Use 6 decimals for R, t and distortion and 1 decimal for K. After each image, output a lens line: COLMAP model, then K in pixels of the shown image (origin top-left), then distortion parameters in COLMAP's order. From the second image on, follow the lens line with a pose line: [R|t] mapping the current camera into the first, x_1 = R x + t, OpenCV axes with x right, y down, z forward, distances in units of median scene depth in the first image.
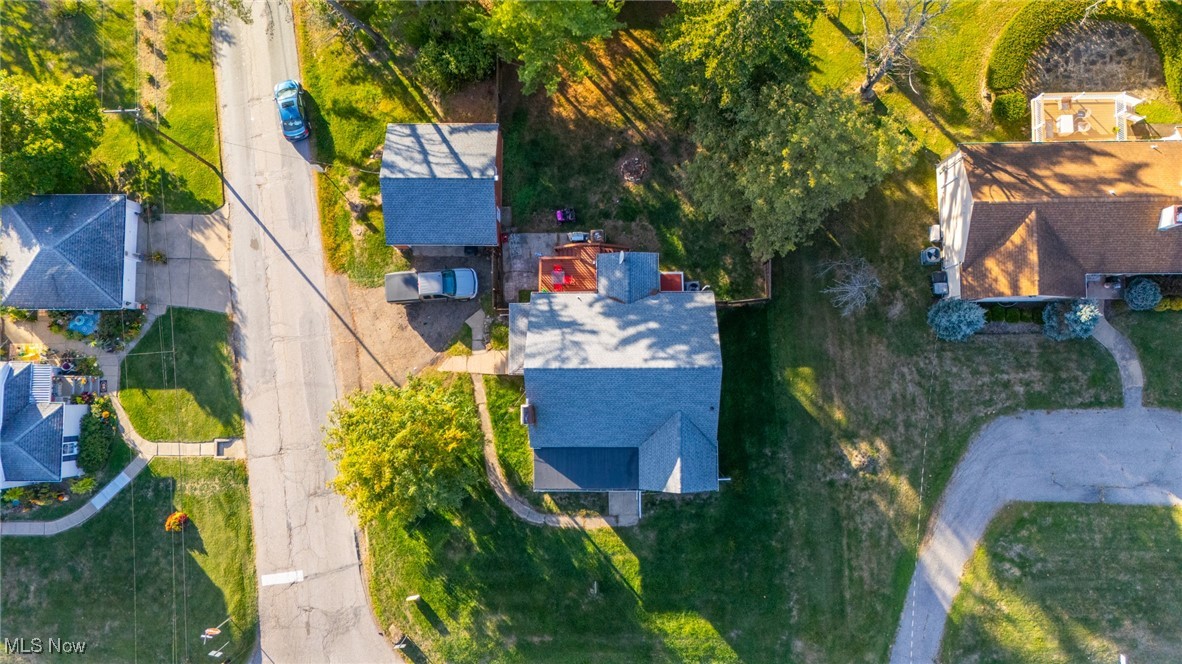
lens RADIAL K [[866.4, 0, 589.9], [0, 866.4, 324.8], [0, 0, 1]] dist [0.114166, -0.142587]
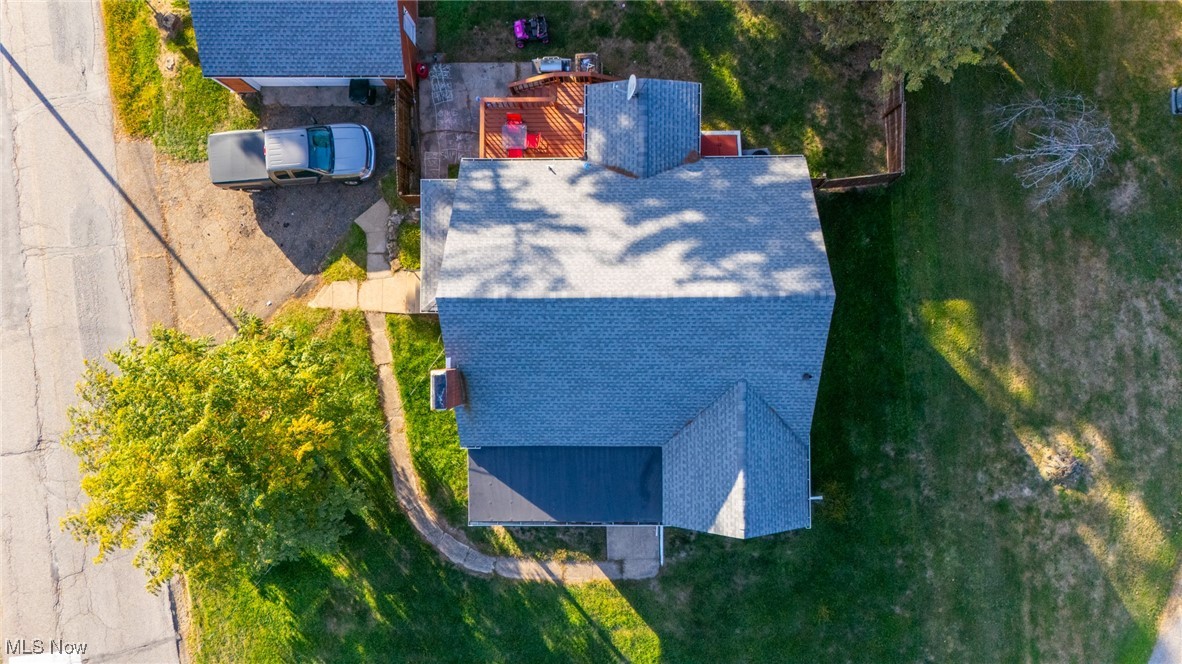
lens RADIAL K [[866.4, 0, 589.9], [0, 866.4, 324.8], [0, 0, 1]] dist [0.114166, -0.142587]
pose [[0.999999, 0.000246, -0.001340, 0.011351], [-0.000168, 0.998323, 0.057886, 0.032112], [0.001352, -0.057885, 0.998322, 0.437688]]
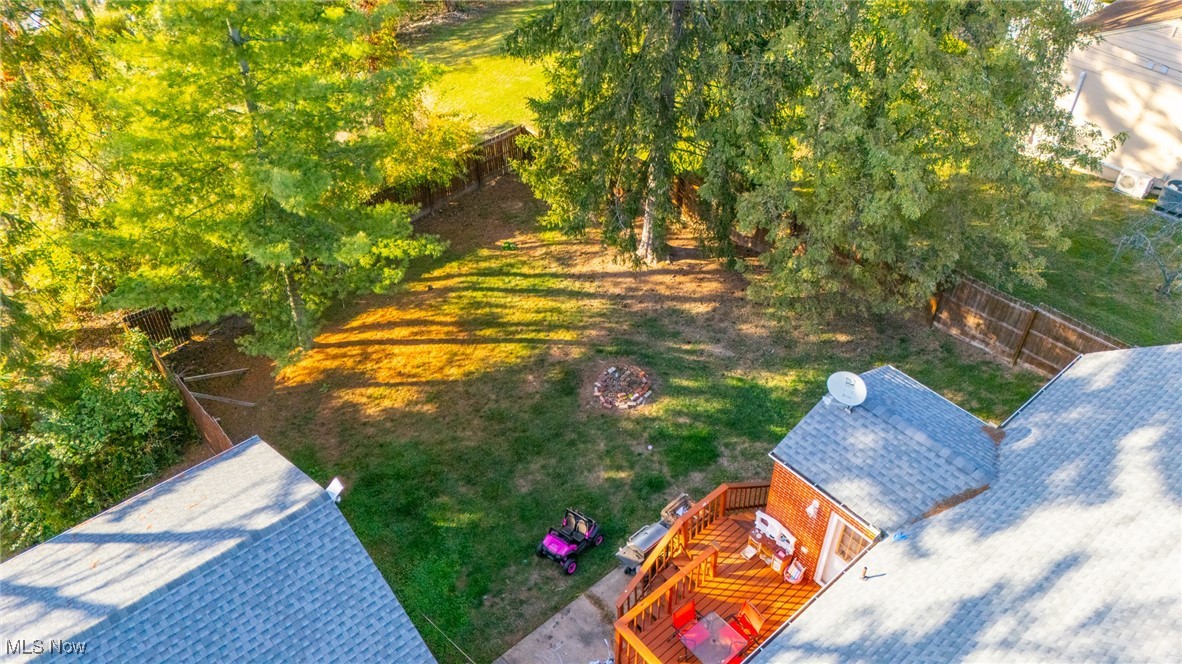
lens RADIAL K [[866.4, 0, 589.9], [0, 866.4, 324.8], [0, 0, 1]] dist [0.114166, -0.142587]
pose [[0.745505, -0.379784, 0.547710, -0.178750], [0.663660, 0.498771, -0.557479, 0.026372], [-0.061460, 0.779097, 0.623884, 0.741223]]
